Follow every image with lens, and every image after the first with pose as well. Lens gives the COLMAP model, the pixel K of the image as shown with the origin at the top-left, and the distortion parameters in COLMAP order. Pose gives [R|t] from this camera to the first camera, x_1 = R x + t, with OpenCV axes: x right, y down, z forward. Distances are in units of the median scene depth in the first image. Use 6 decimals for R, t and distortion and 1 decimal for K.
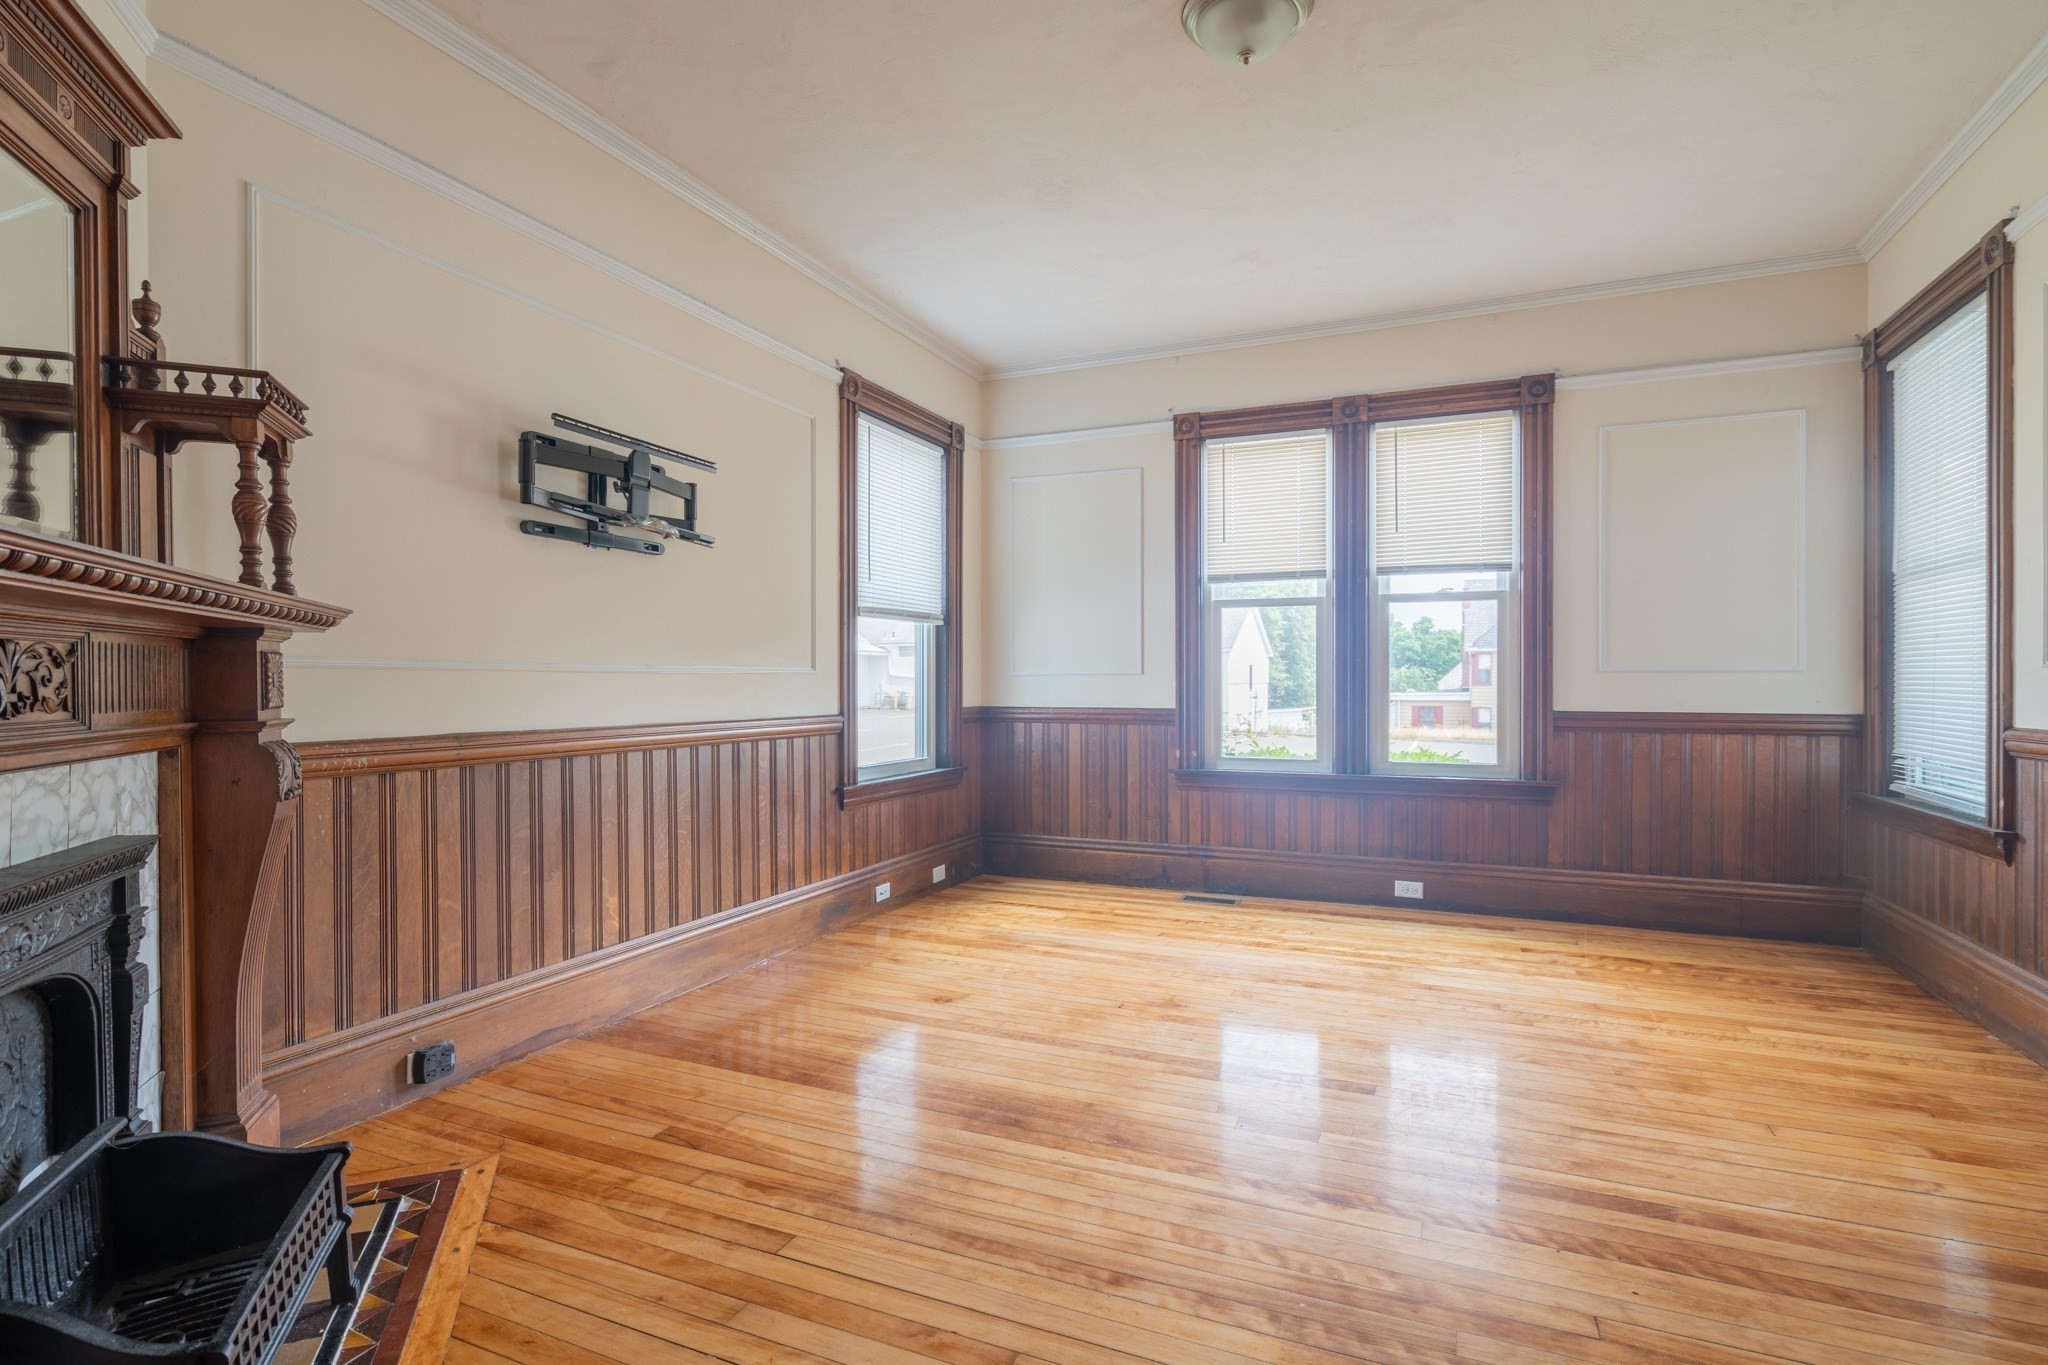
lens RADIAL K [[916.2, 0, 1024.0], [0, 916.2, 682.5], [0, 0, 1]] dist [0.030957, 0.000147]
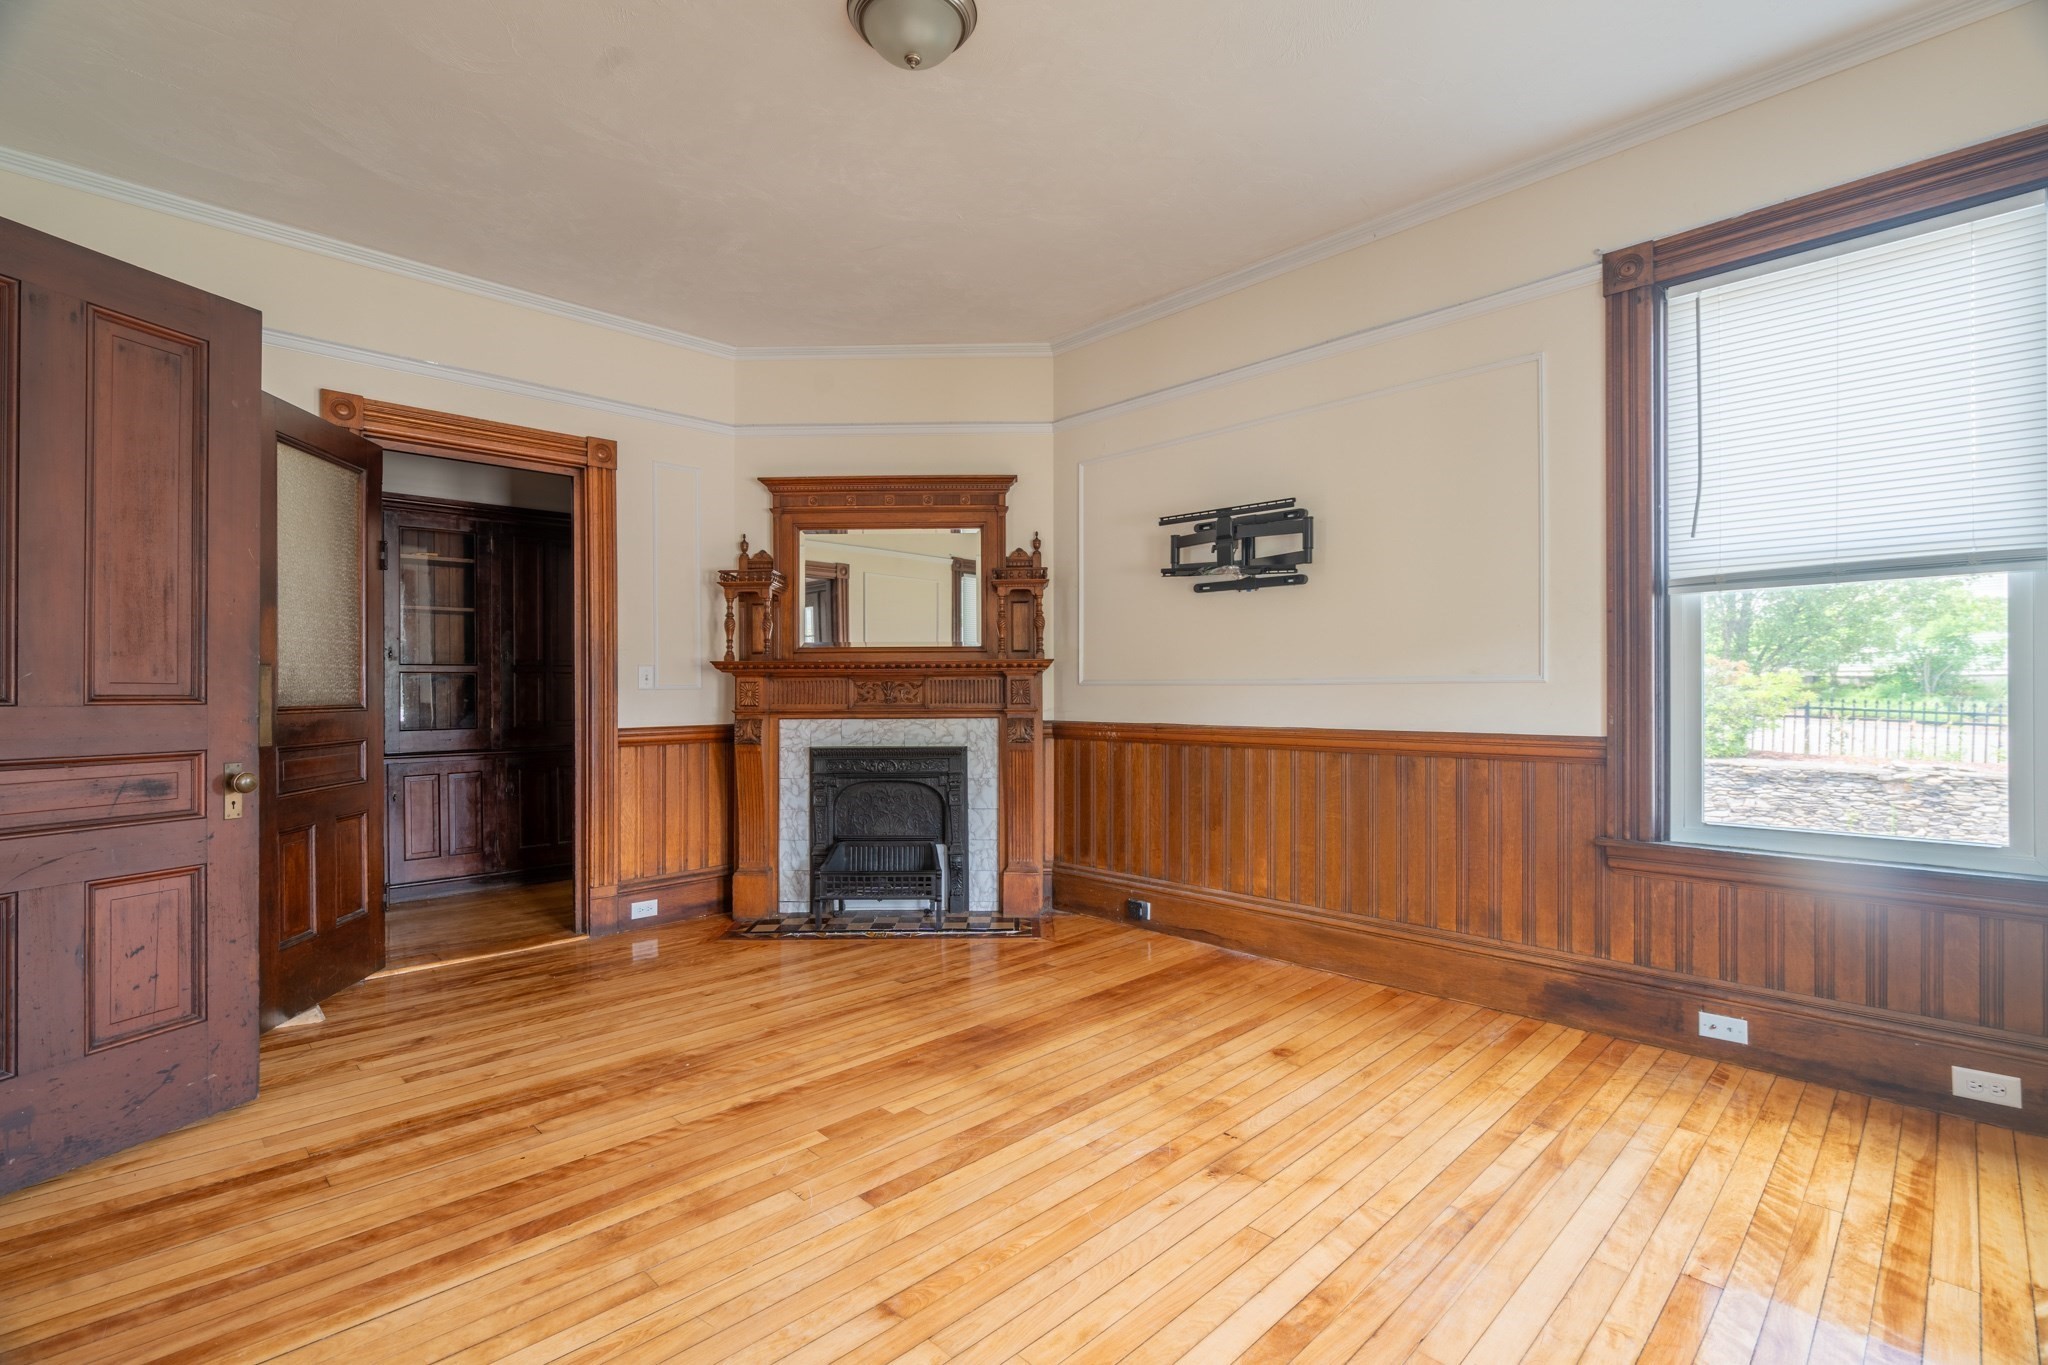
lens RADIAL K [[946.1, 0, 1024.7], [0, 946.1, 691.5], [0, 0, 1]] dist [-0.001992, 0.000119]
pose [[-0.351346, -0.008037, -0.936211, 1.188464], [-0.000607, 0.999965, -0.008357, 0.012549], [0.936245, -0.002368, -0.351339, 1.534228]]
